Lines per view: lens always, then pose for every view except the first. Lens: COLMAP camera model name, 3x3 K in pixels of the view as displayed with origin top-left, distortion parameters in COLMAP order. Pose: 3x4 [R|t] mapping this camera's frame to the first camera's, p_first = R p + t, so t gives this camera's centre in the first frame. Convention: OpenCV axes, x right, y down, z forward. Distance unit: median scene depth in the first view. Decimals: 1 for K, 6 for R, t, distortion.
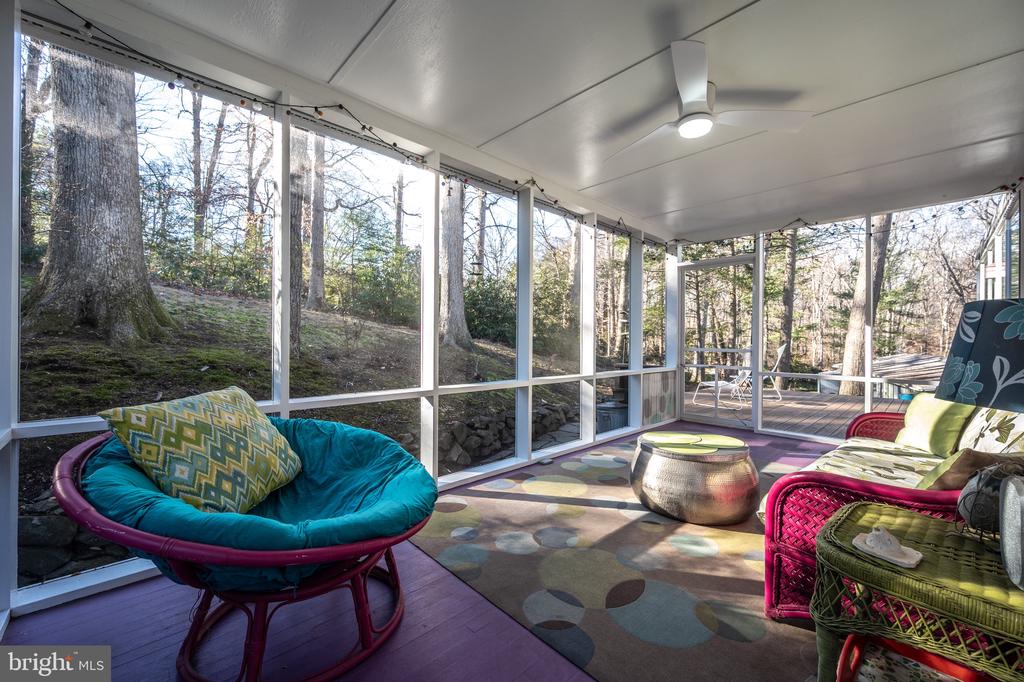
lens RADIAL K [[404.6, 0, 545.3], [0, 404.6, 331.2], [0, 0, 1]] dist [-0.001229, -0.000200]
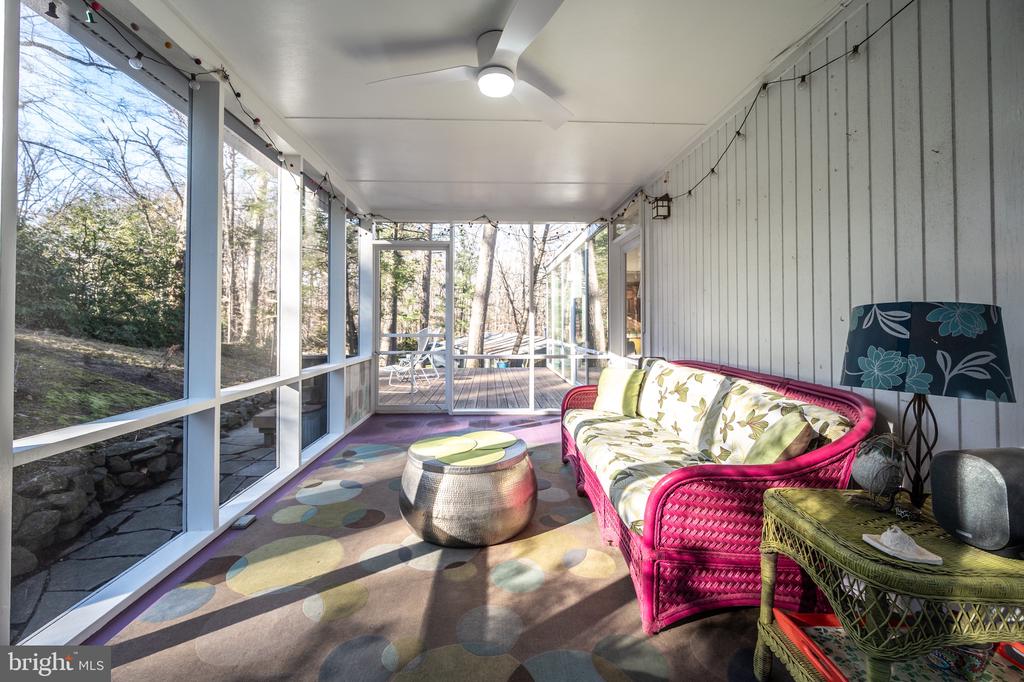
lens RADIAL K [[397.5, 0, 489.7], [0, 397.5, 314.8], [0, 0, 1]] dist [-0.001564, -0.000337]
pose [[0.714895, 0.006829, 0.699198, -0.180183], [-0.010241, 0.999947, 0.000705, -0.007615], [-0.699156, -0.007664, 0.714928, 0.322197]]
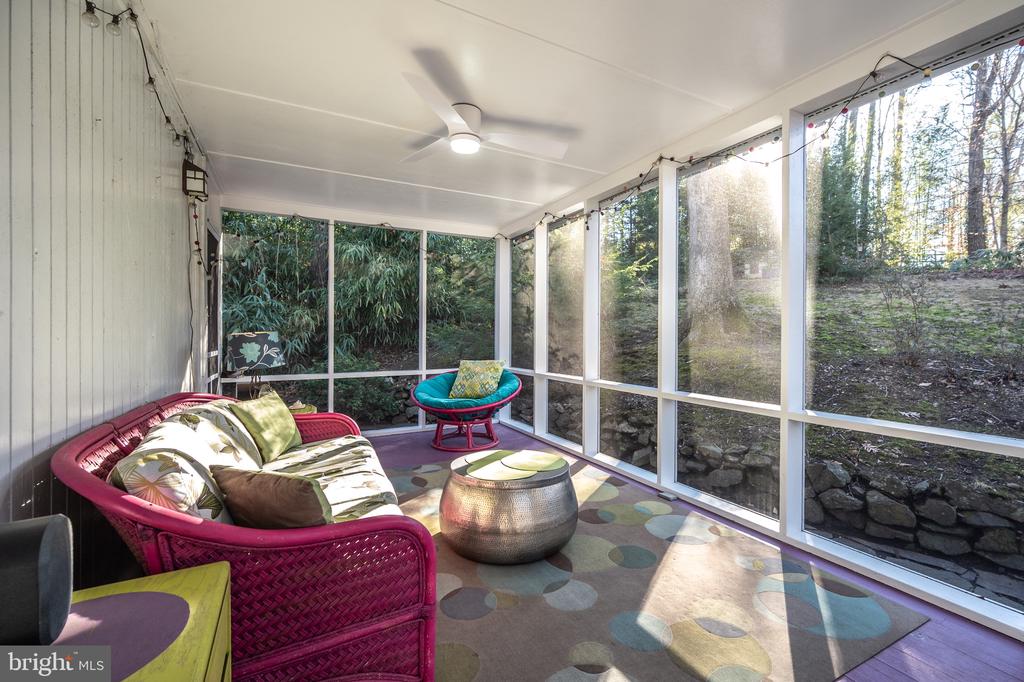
lens RADIAL K [[443.1, 0, 512.0], [0, 443.1, 341.0], [0, 0, 1]] dist [-0.001271, -0.000144]
pose [[-0.329981, -0.014266, -0.943880, 1.058349], [-0.008424, 0.999890, -0.012167, 0.032886], [0.943950, 0.003936, -0.330065, 1.129755]]
